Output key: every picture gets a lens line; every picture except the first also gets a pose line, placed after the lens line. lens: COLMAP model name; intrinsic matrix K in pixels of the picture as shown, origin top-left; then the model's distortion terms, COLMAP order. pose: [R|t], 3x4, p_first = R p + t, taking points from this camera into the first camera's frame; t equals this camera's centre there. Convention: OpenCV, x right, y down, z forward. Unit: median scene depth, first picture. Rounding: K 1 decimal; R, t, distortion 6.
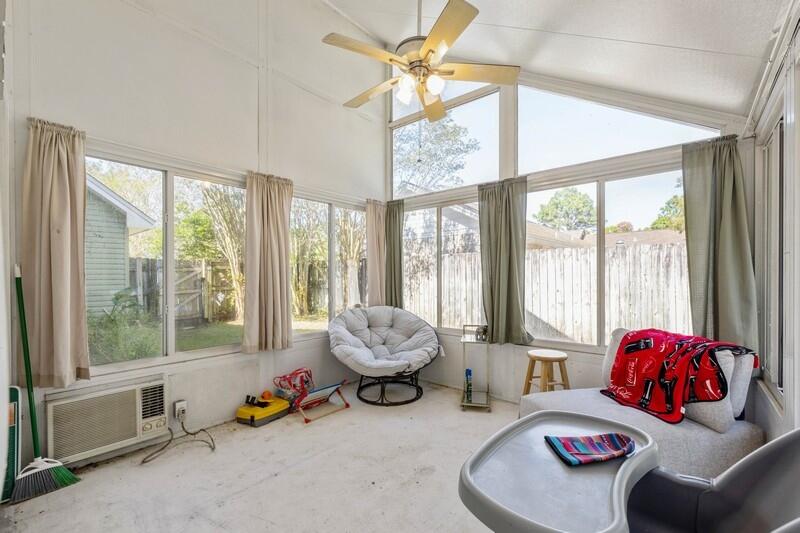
lens RADIAL K [[344.2, 0, 400.2], [0, 344.2, 278.3], [0, 0, 1]] dist [0.001309, 0.000180]
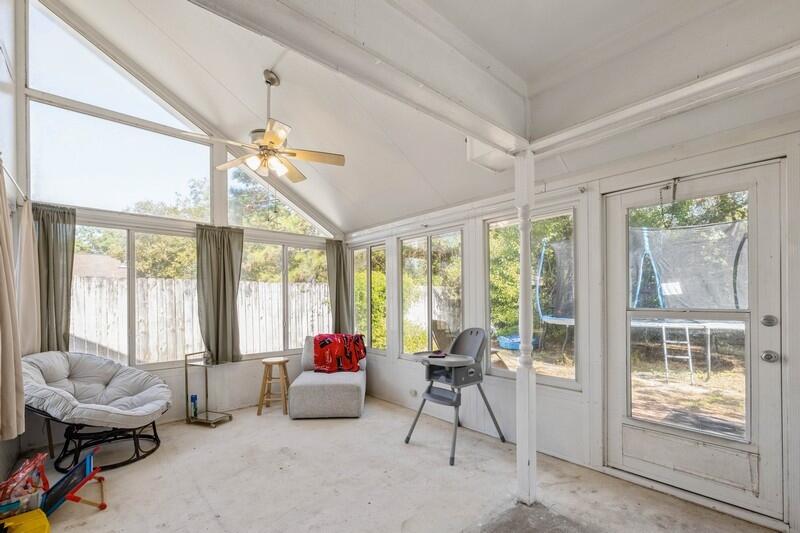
lens RADIAL K [[355.4, 0, 395.9], [0, 355.4, 301.4], [0, 0, 1]] dist [-0.001157, -0.000219]
pose [[0.151331, -0.004047, 0.988475, -0.875974], [0.013472, 0.999907, 0.002031, -0.021543], [-0.988391, 0.013010, 0.151371, 0.235091]]
